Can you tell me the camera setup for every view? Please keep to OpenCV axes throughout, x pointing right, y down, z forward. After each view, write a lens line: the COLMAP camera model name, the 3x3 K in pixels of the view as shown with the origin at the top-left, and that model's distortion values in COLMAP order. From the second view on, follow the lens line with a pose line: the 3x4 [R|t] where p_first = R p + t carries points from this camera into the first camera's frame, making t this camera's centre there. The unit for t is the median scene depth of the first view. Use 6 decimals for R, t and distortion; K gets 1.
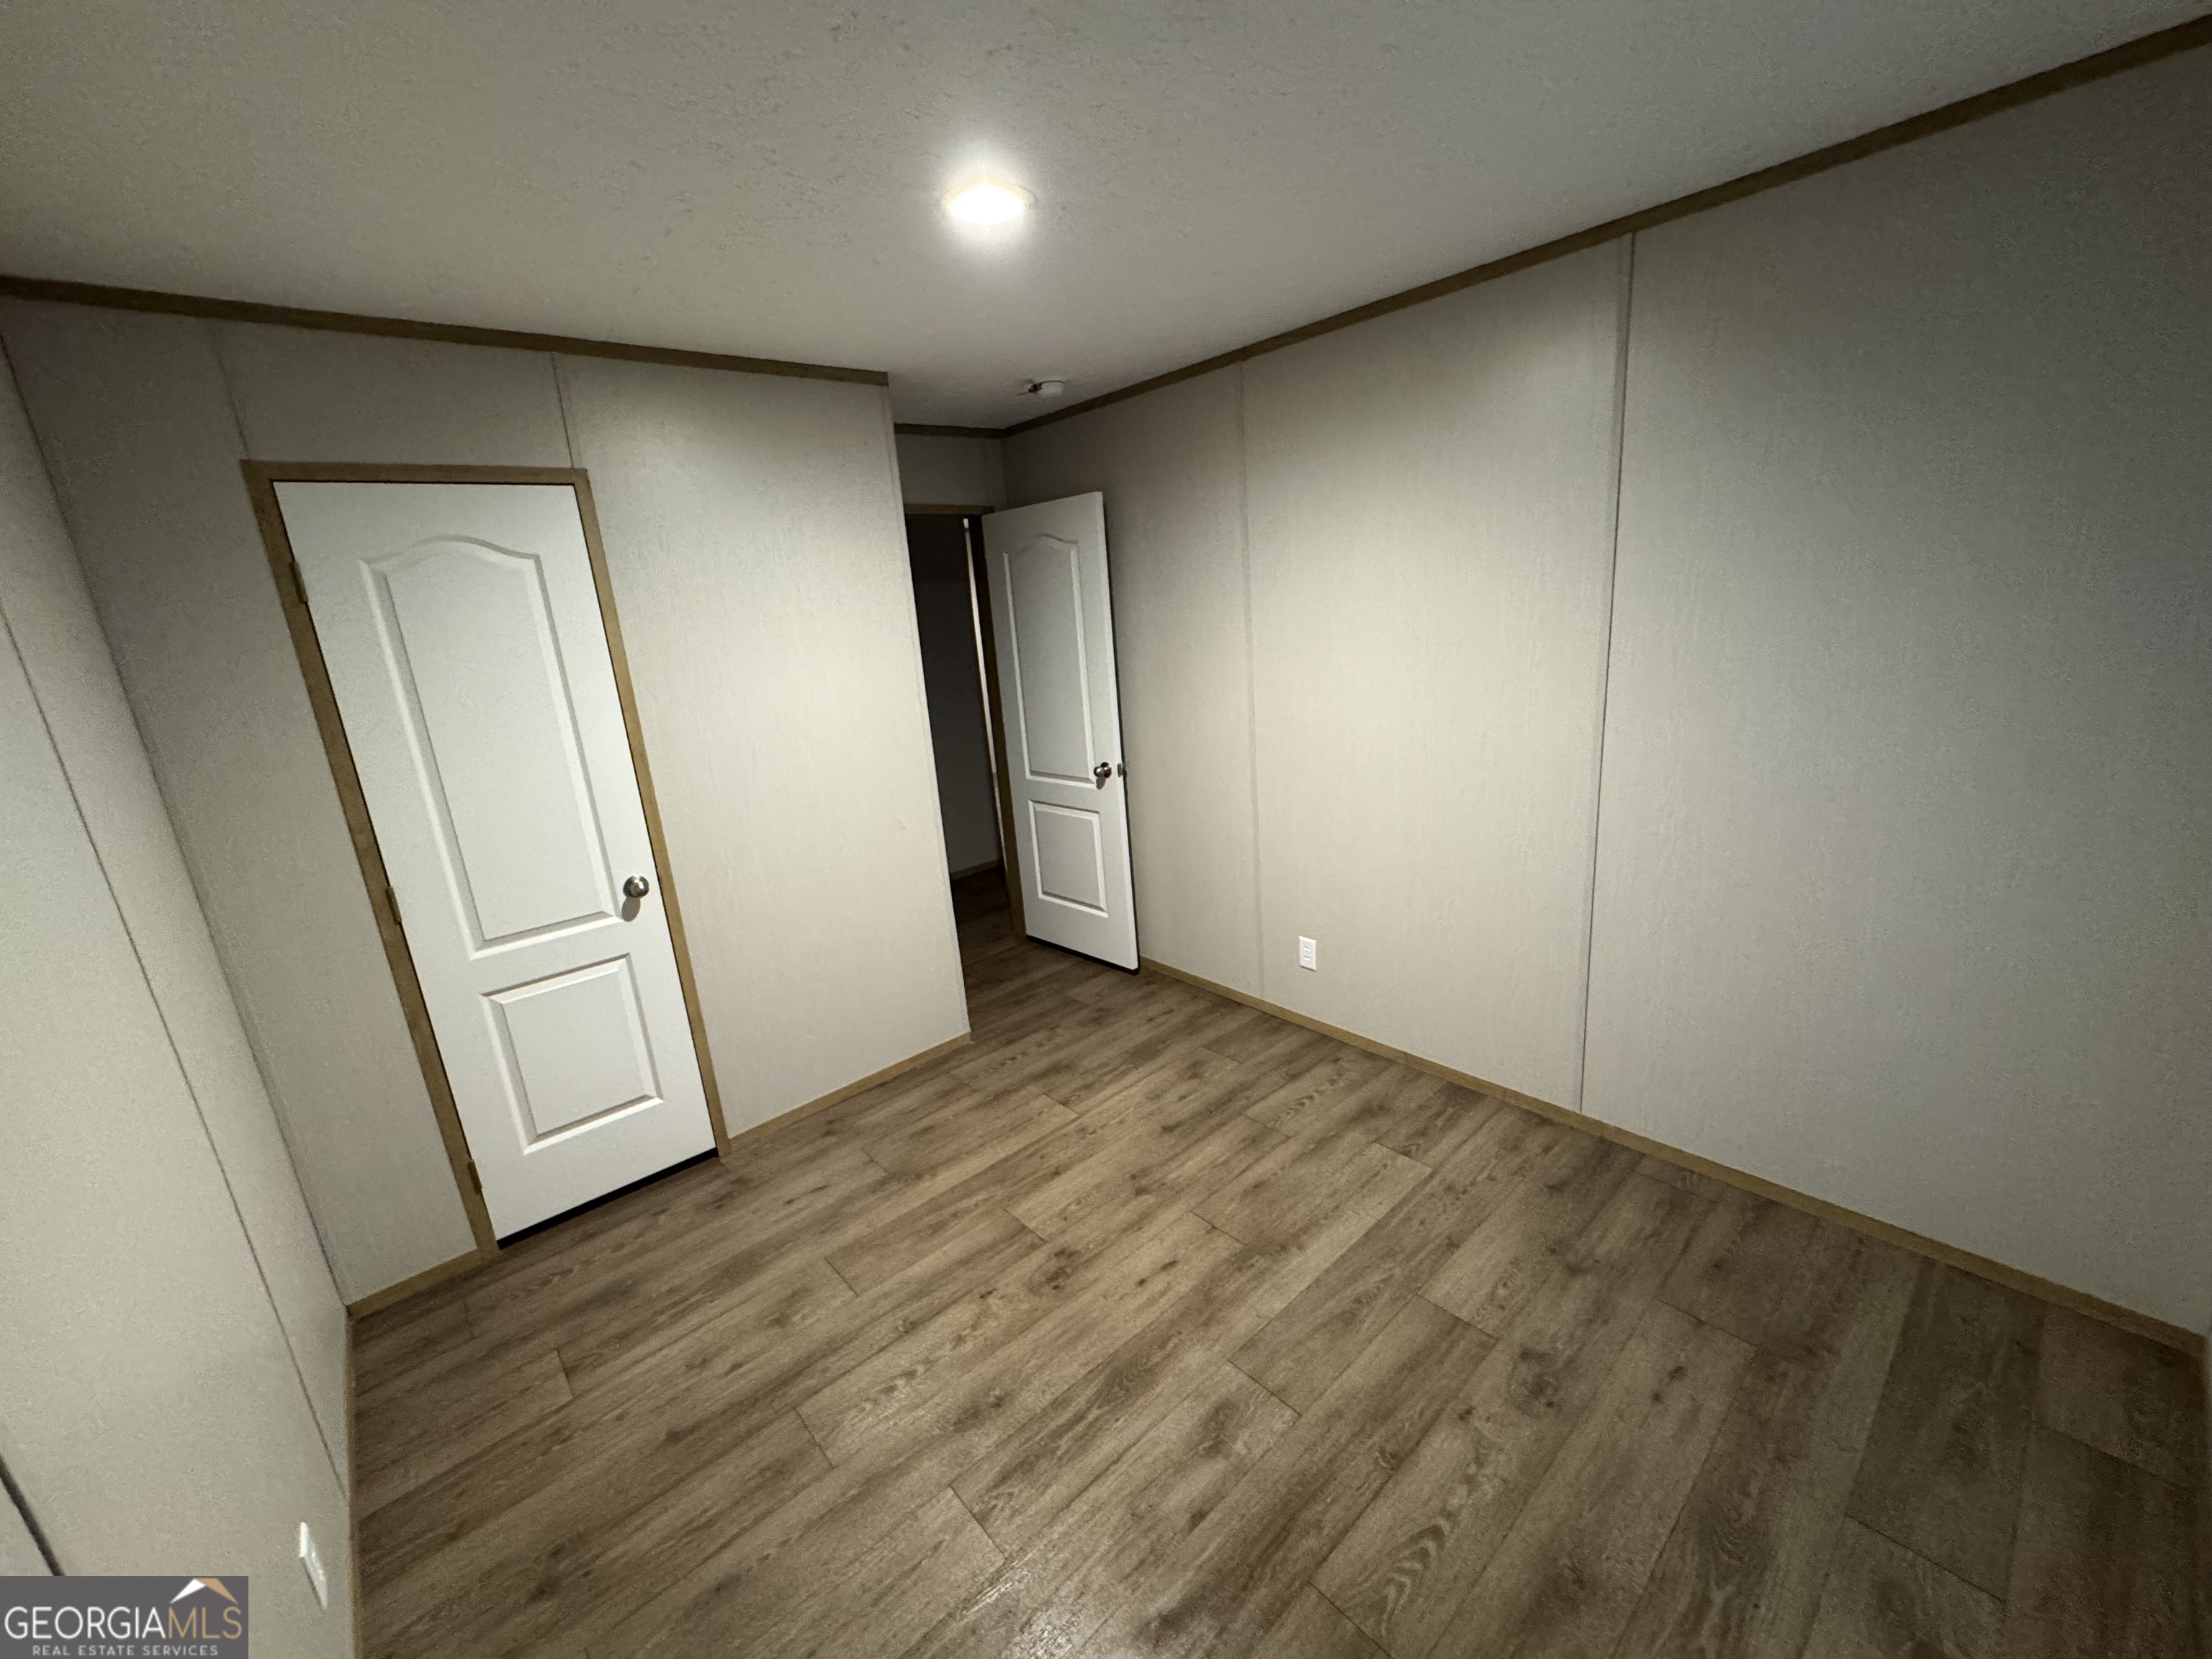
lens RADIAL K [[888.4, 0, 1117.6], [0, 888.4, 834.1], [0, 0, 1]] dist [-0.000413, 0.001446]
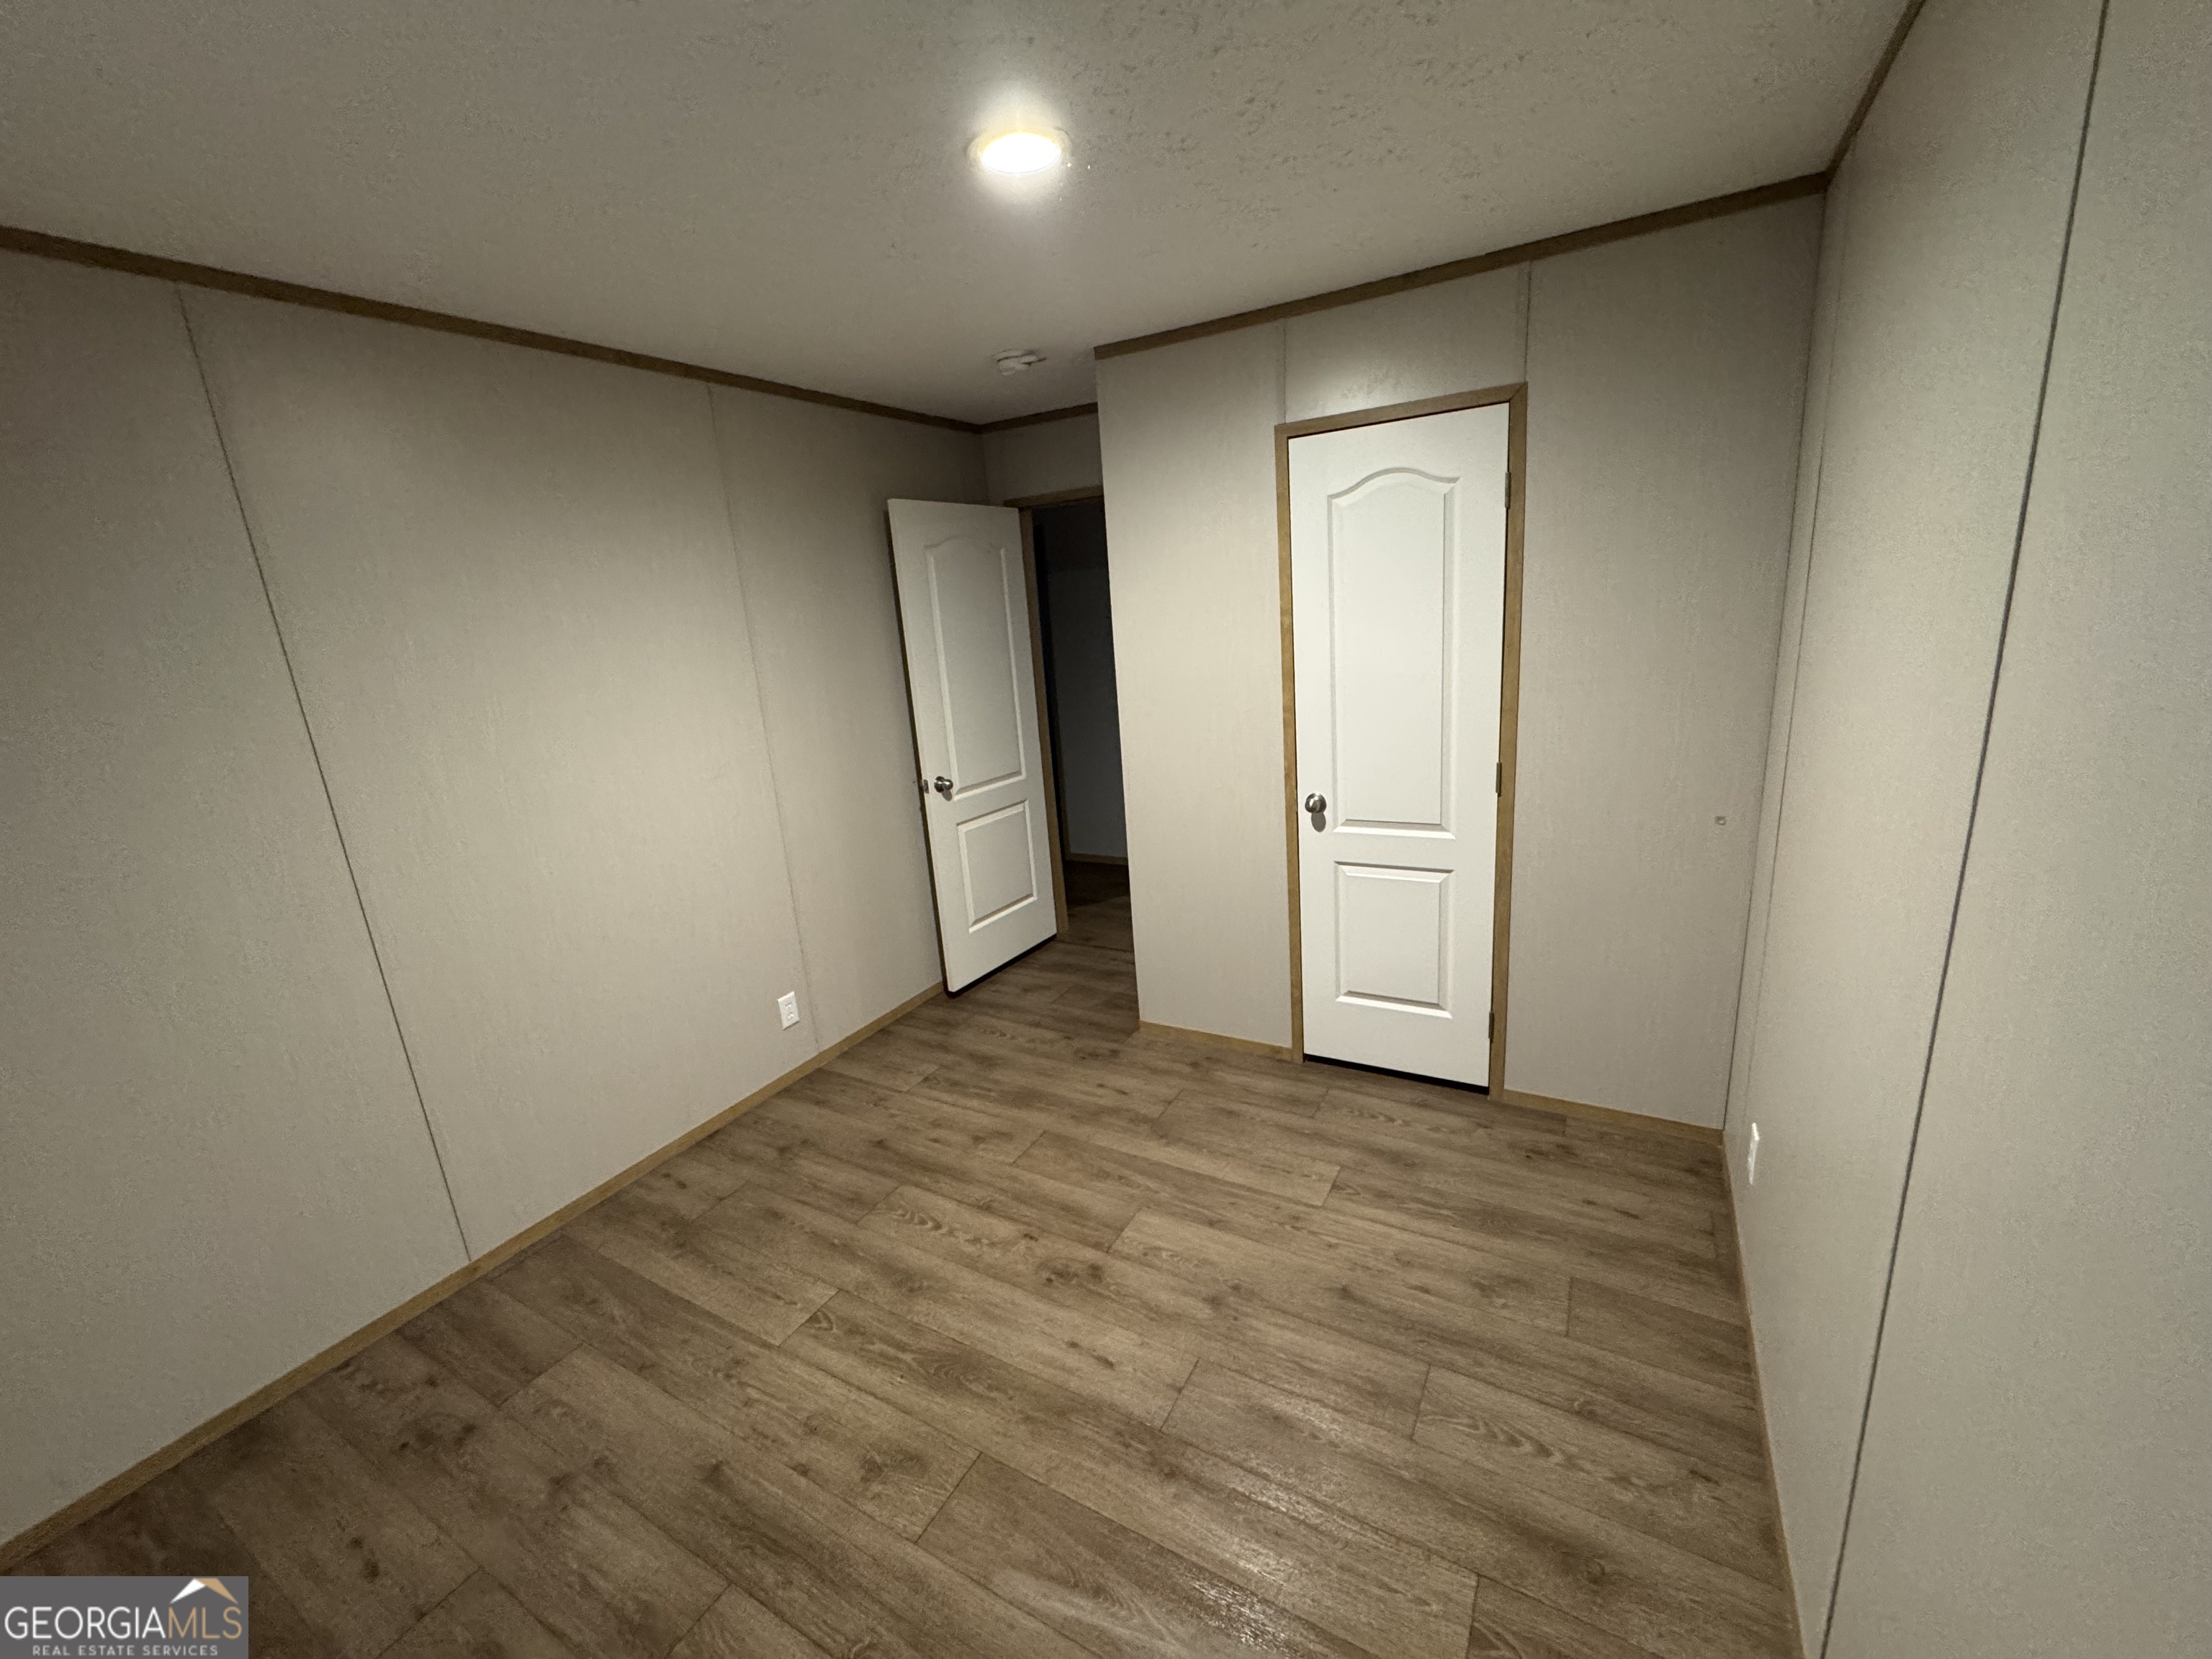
lens RADIAL K [[888.4, 0, 1074.0], [0, 888.4, 788.6], [0, 0, 1]] dist [-0.000413, 0.001446]
pose [[0.301417, 0.247203, -0.920890, 0.309354], [-0.191802, 0.961785, 0.195402, -0.095697], [0.934002, 0.117731, 0.337313, 0.266216]]
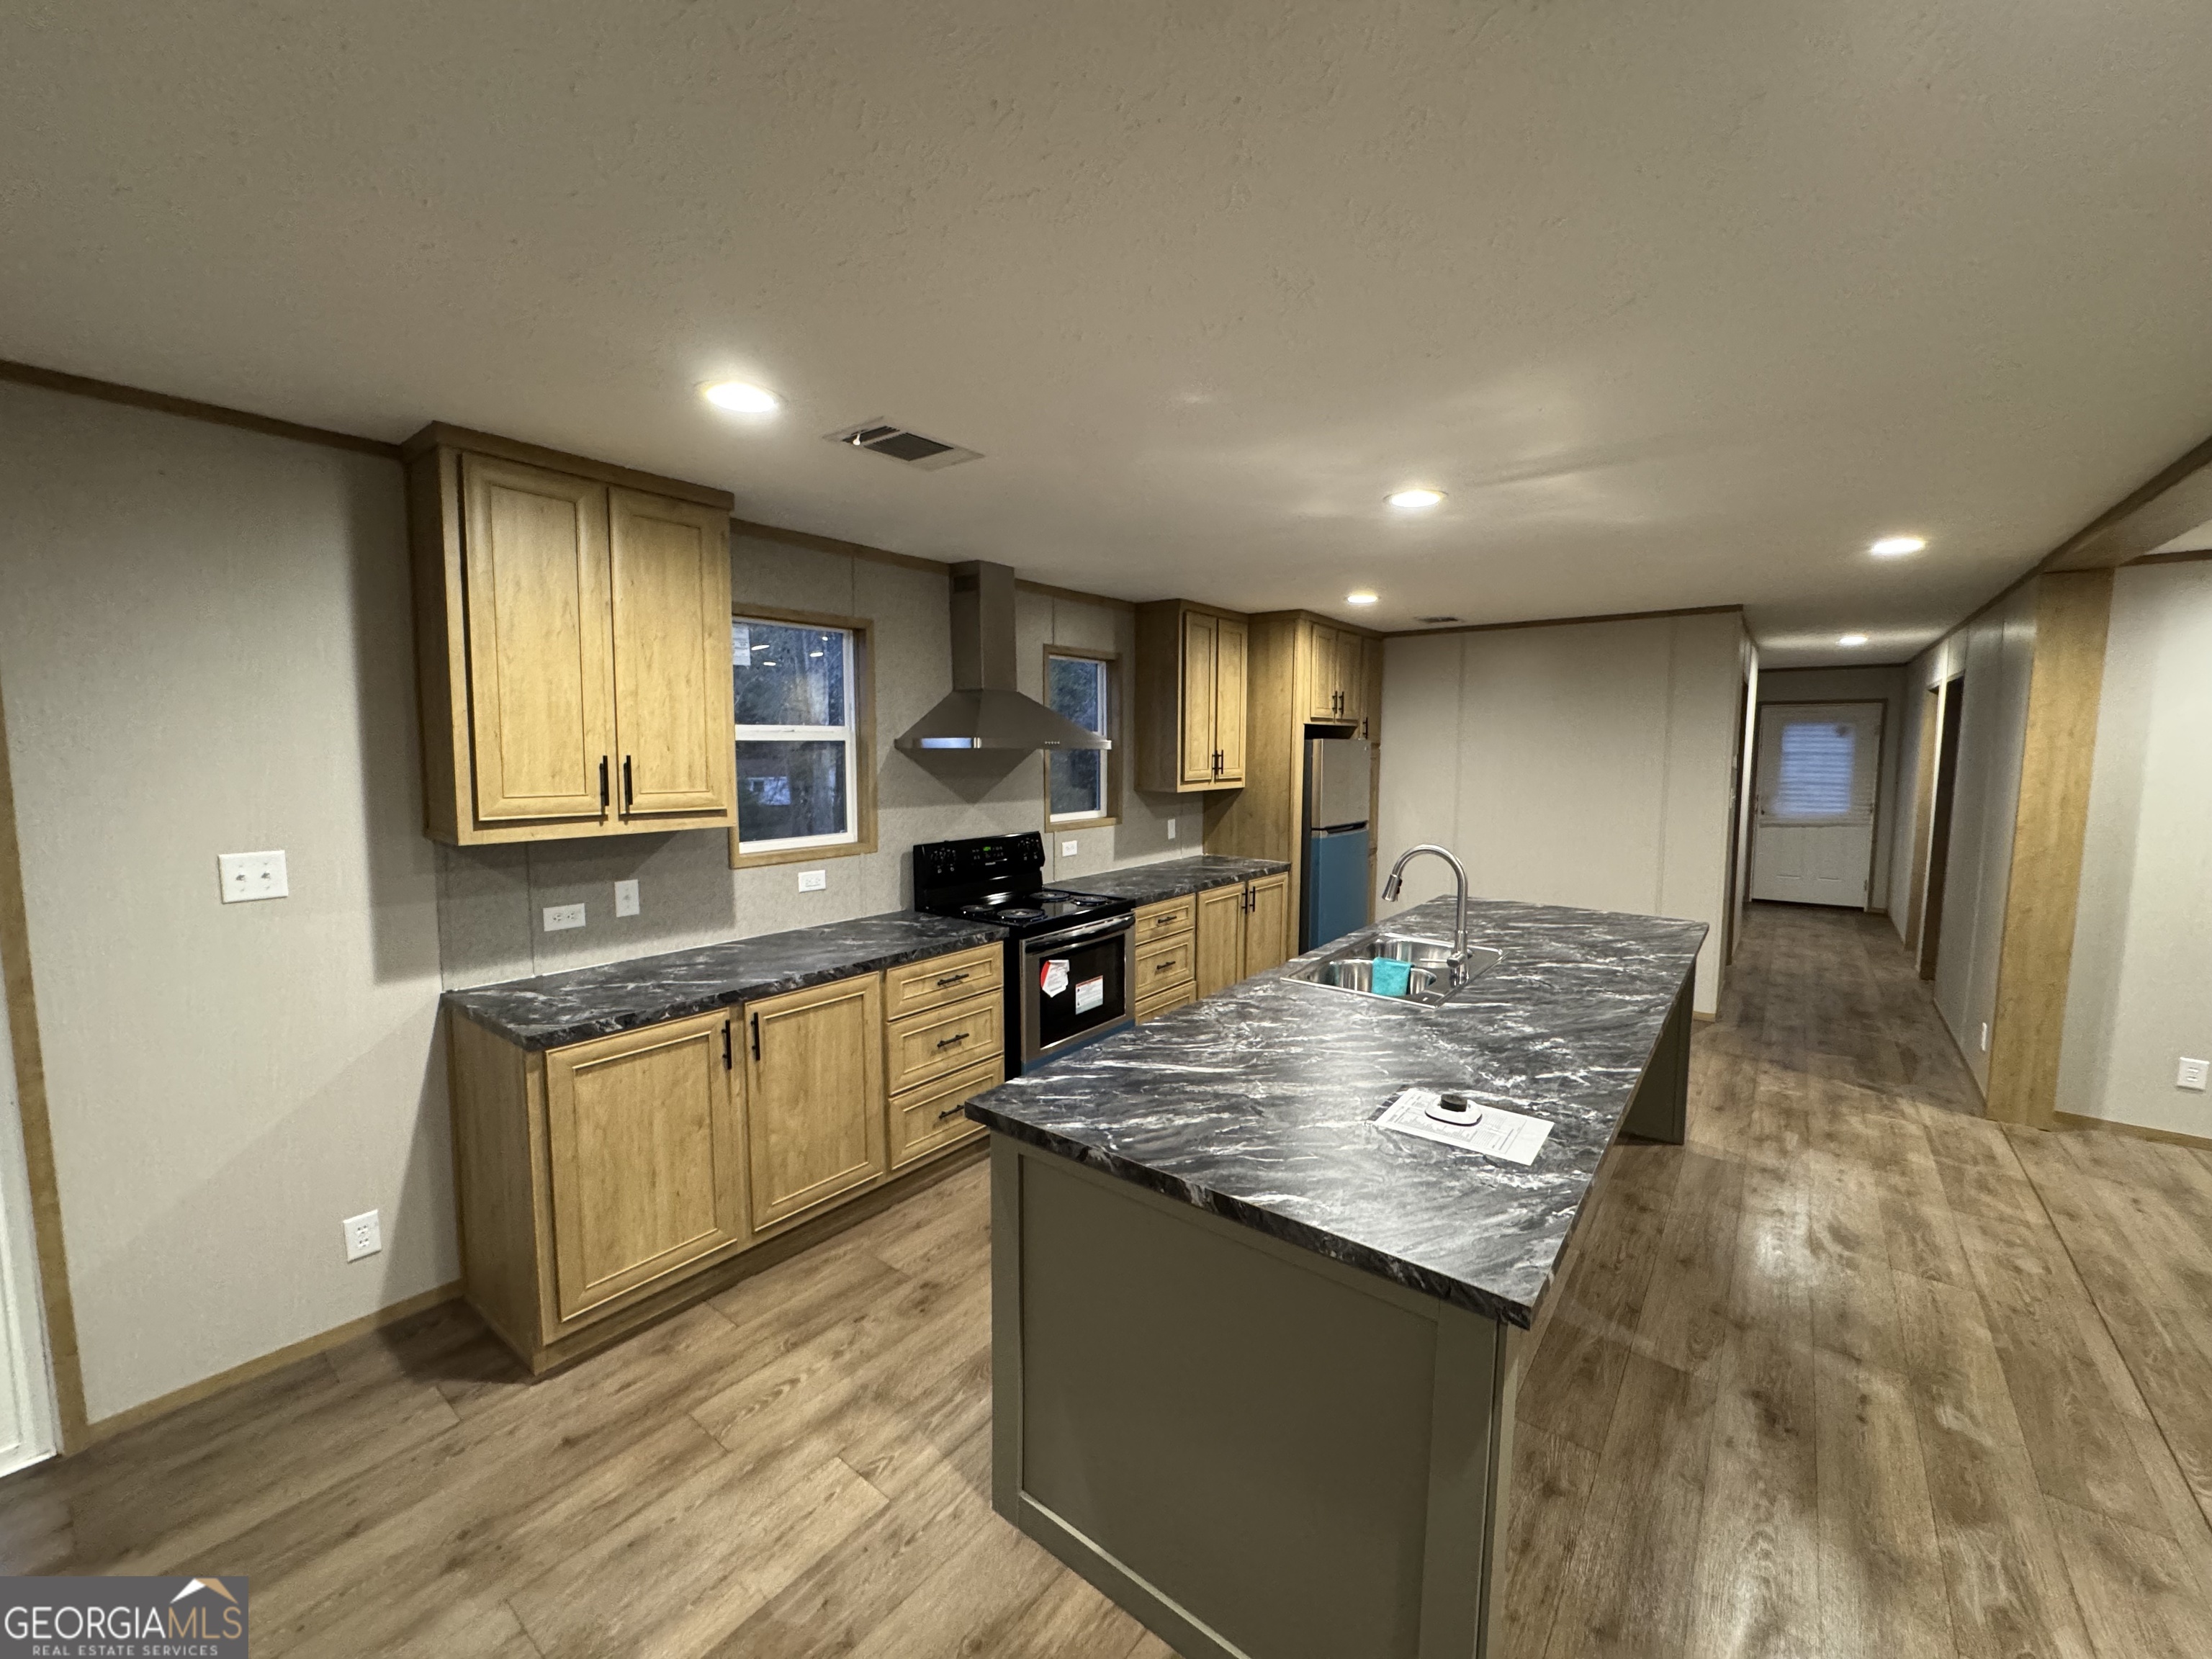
lens RADIAL K [[888.4, 0, 1103.0], [0, 888.4, 828.5], [0, 0, 1]] dist [-0.000413, 0.001446]
pose [[0.982525, 0.070175, 0.172396, -0.108201], [-0.039984, 0.984158, -0.172729, 0.109307], [-0.181786, 0.162817, 0.969765, -0.354823]]
